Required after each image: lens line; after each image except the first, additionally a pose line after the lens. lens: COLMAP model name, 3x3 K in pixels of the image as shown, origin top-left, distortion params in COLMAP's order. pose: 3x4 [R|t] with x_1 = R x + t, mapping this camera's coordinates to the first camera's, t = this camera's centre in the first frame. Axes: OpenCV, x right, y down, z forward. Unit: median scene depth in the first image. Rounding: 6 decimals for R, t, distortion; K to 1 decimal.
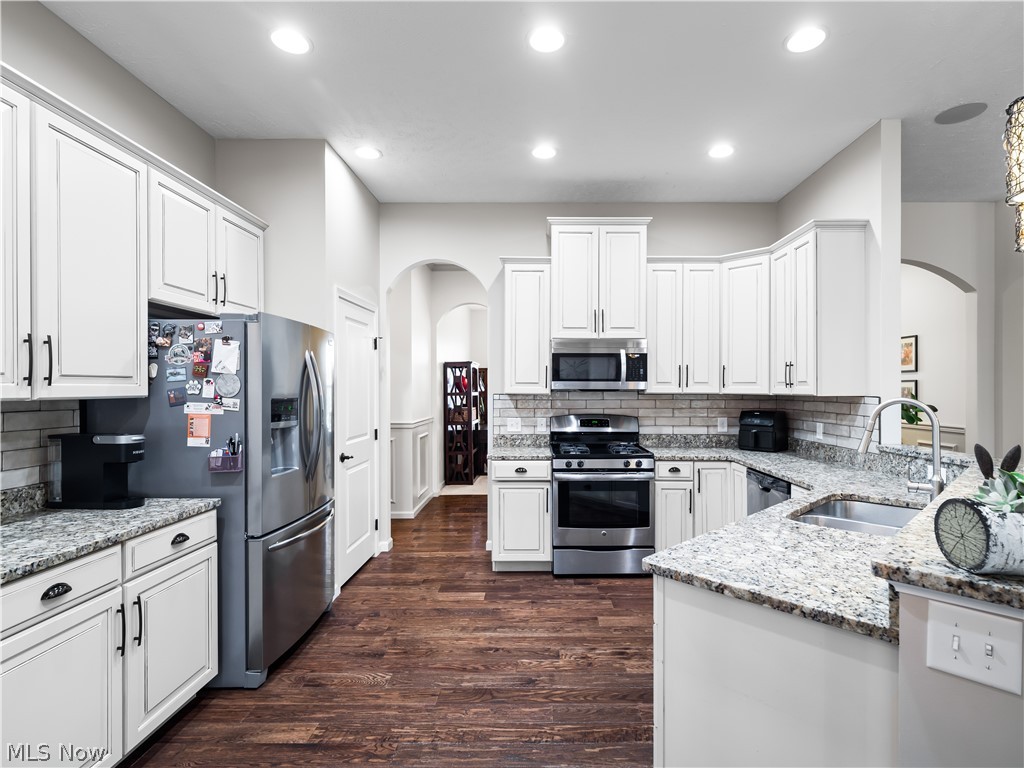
lens RADIAL K [[513.4, 0, 538.0], [0, 513.4, 395.3], [0, 0, 1]] dist [0.011203, -0.004856]
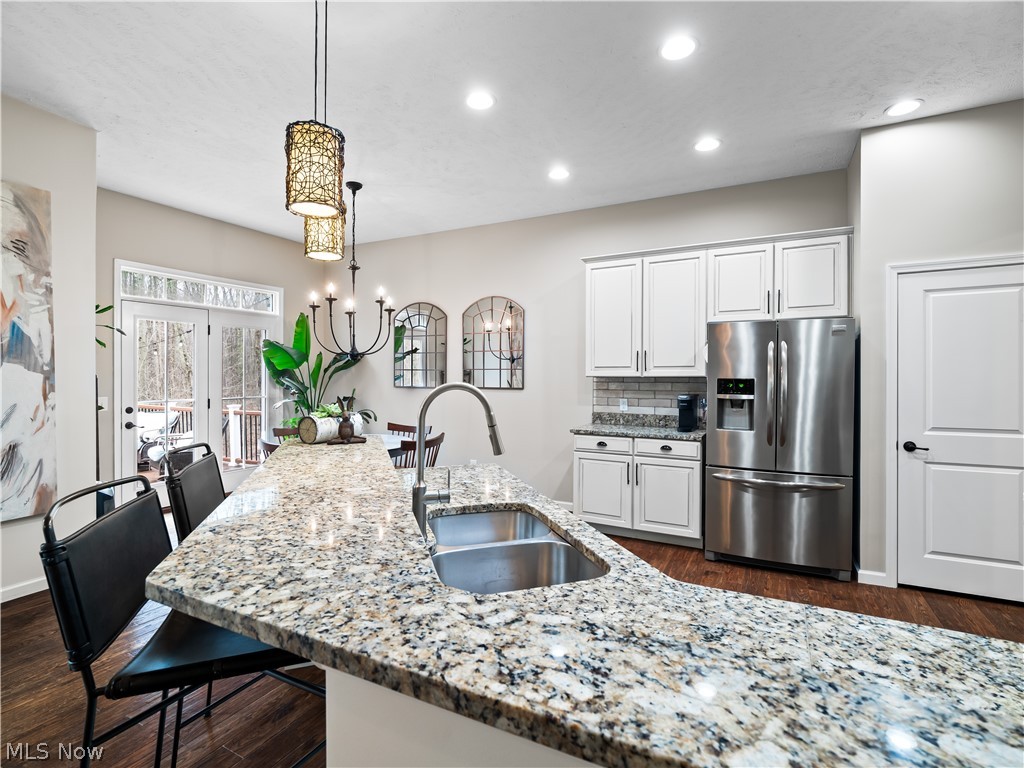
lens RADIAL K [[513.4, 0, 515.2], [0, 513.4, 378.5], [0, 0, 1]] dist [0.011203, -0.004856]
pose [[-0.445639, 0.009787, -0.895159, 0.854461], [-0.009070, 0.999840, 0.015447, -0.009163], [0.895167, 0.015003, -0.445479, 0.872325]]
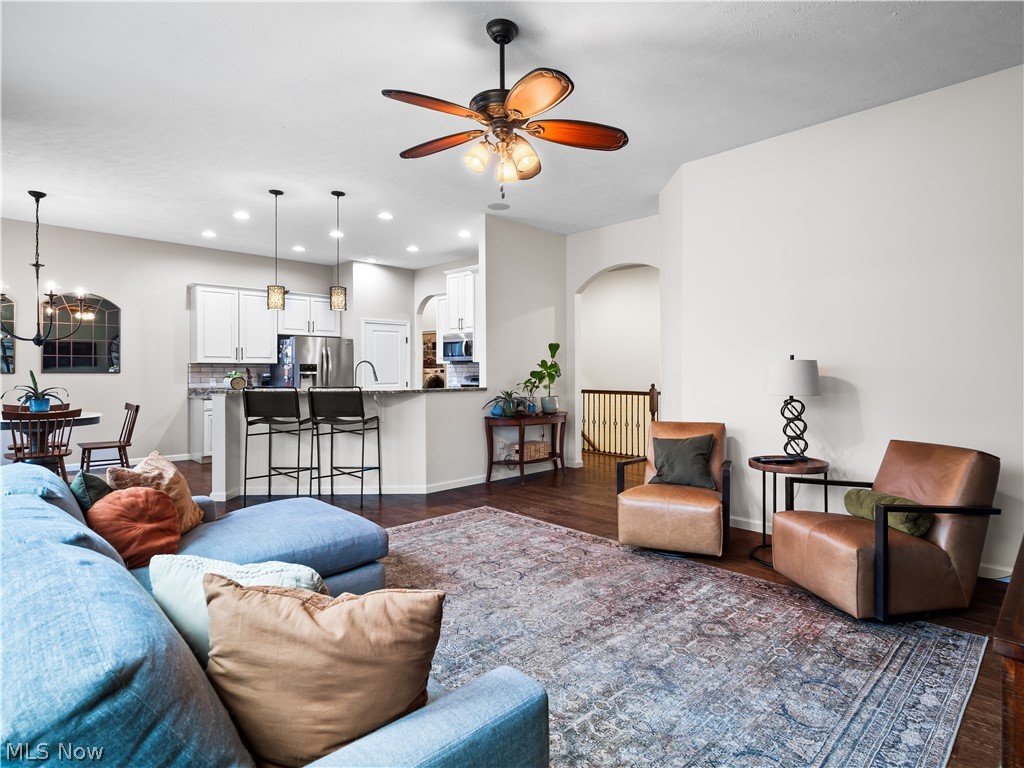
lens RADIAL K [[542.1, 0, 534.3], [0, 542.1, 376.8], [0, 0, 1]] dist [-0.002072, -0.001950]
pose [[0.715405, 0.009142, -0.698651, 2.105479], [-0.008330, 0.999955, 0.004555, 0.044027], [0.698661, 0.002561, 0.715449, -0.266069]]
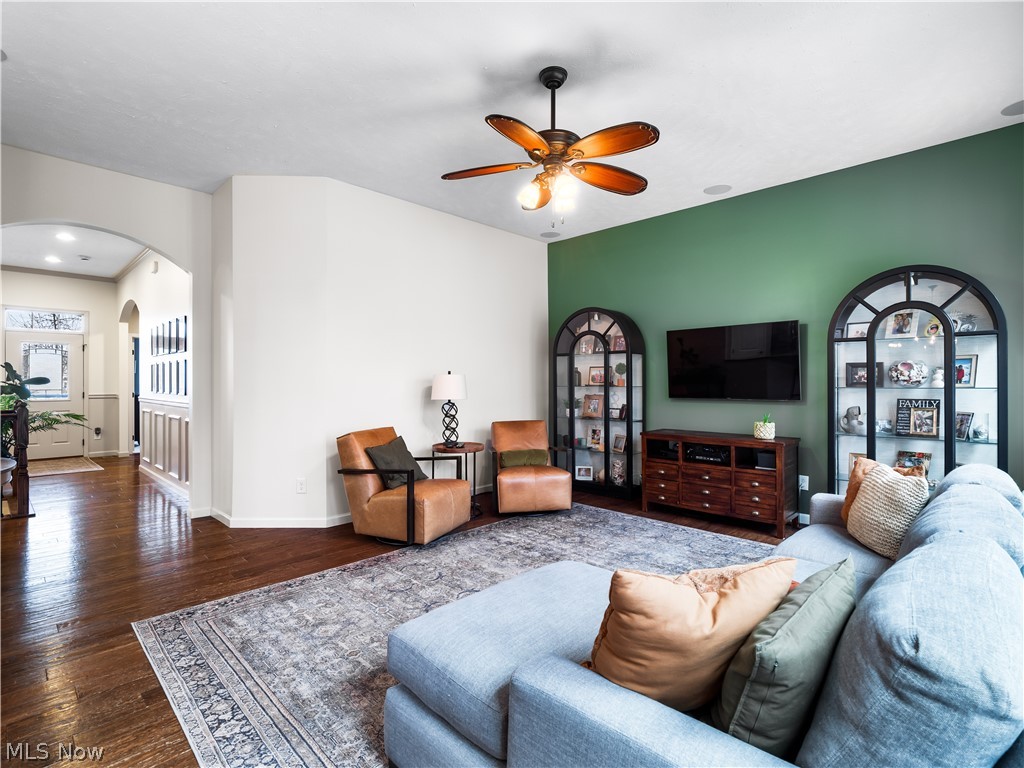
lens RADIAL K [[513.4, 0, 505.3], [0, 513.4, 382.6], [0, 0, 1]] dist [0.011203, -0.004856]
pose [[0.699824, -0.001377, 0.714314, 0.748444], [0.008913, 0.999937, -0.006805, 0.046135], [-0.714260, 0.011129, 0.699792, -0.262344]]
